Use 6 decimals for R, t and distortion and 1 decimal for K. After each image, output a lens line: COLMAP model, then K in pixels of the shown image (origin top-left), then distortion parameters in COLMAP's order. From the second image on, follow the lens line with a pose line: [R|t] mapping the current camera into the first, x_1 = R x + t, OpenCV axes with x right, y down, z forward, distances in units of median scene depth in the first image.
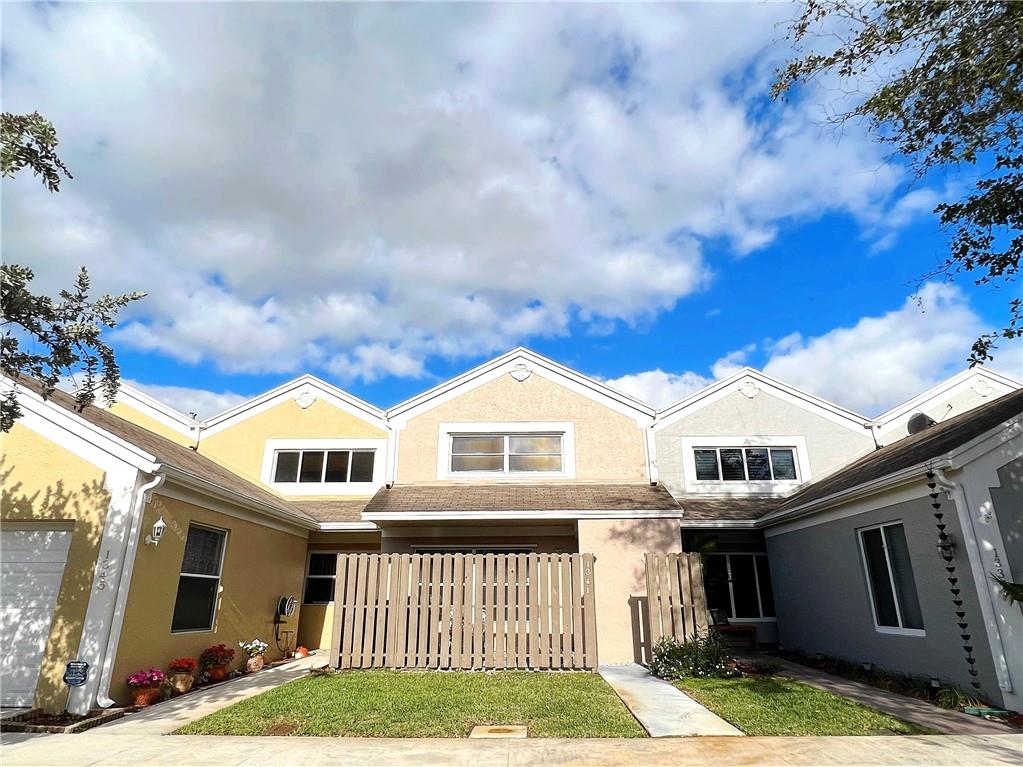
lens RADIAL K [[614.3, 0, 514.4], [0, 614.3, 382.6], [0, 0, 1]] dist [0.008642, 0.007390]
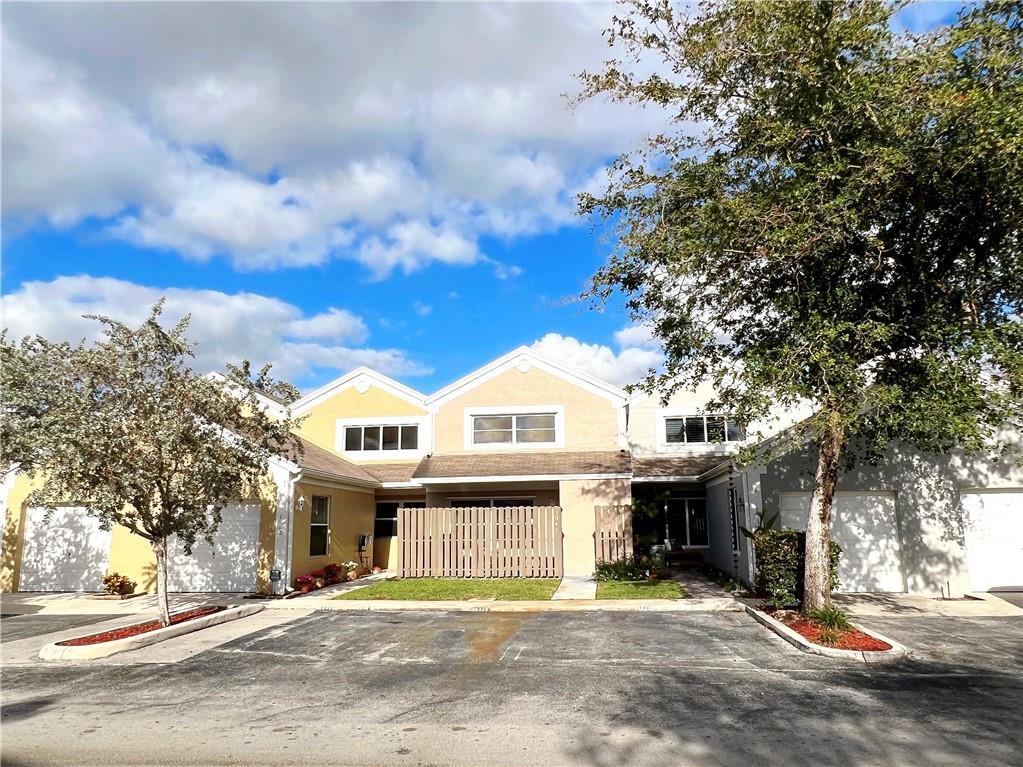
lens RADIAL K [[770.0, 0, 513.8], [0, 770.0, 385.4], [0, 0, 1]] dist [0.051363, 0.004389]
pose [[0.994029, -0.029912, -0.104939, 0.175778], [0.046244, 0.986540, 0.156847, -0.257417], [0.098835, -0.160763, 0.982032, -0.671630]]
